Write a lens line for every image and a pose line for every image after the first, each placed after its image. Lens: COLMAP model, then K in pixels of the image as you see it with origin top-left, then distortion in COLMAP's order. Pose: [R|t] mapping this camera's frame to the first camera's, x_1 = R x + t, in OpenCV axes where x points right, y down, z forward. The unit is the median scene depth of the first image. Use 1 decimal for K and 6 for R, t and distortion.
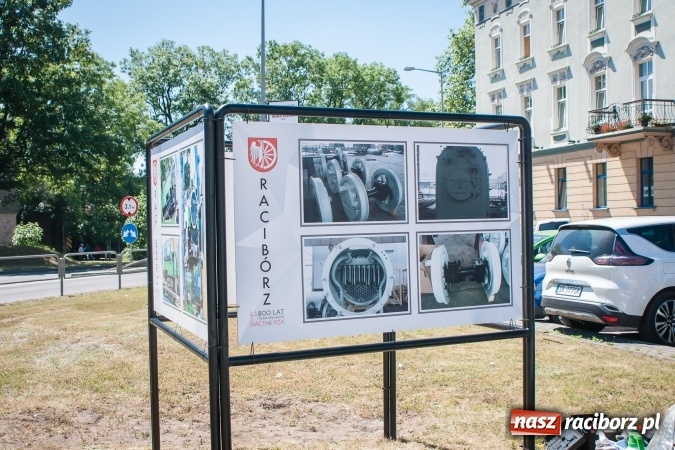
lens RADIAL K [[874.2, 0, 337.5], [0, 874.2, 225.0], [0, 0, 1]] dist [-0.086299, 0.035643]
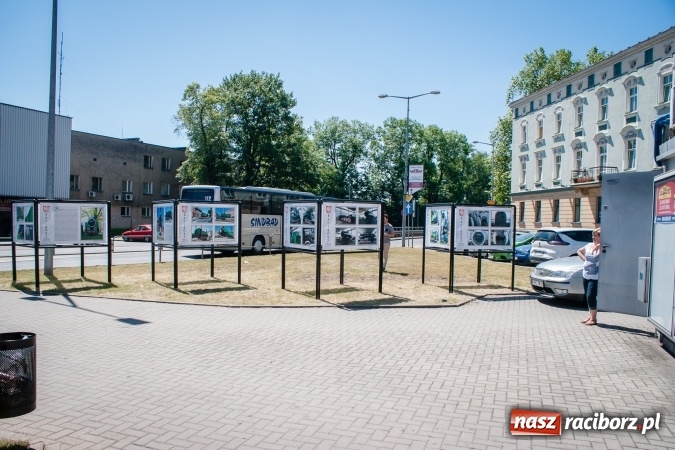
lens RADIAL K [[543.1, 0, 334.8], [0, 543.1, 236.2], [0, 0, 1]] dist [-0.129353, 0.117138]
pose [[0.986625, 0.044333, -0.156864, -0.028153], [-0.040481, 0.998797, 0.027668, 0.000011], [0.157902, -0.020948, 0.987233, -0.200612]]
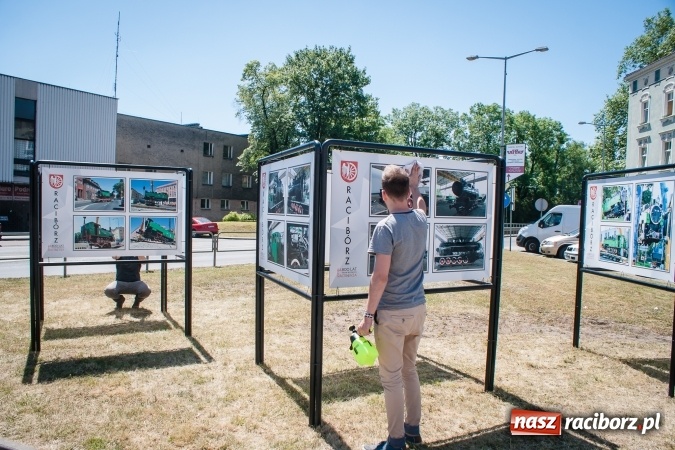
lens RADIAL K [[543.1, 0, 334.8], [0, 543.1, 236.2], [0, 0, 1]] dist [-0.129353, 0.117138]
pose [[0.951648, 0.059102, -0.301453, -0.046445], [-0.048172, 0.997888, 0.043570, 0.001419], [0.303391, -0.026942, 0.952485, -0.034691]]
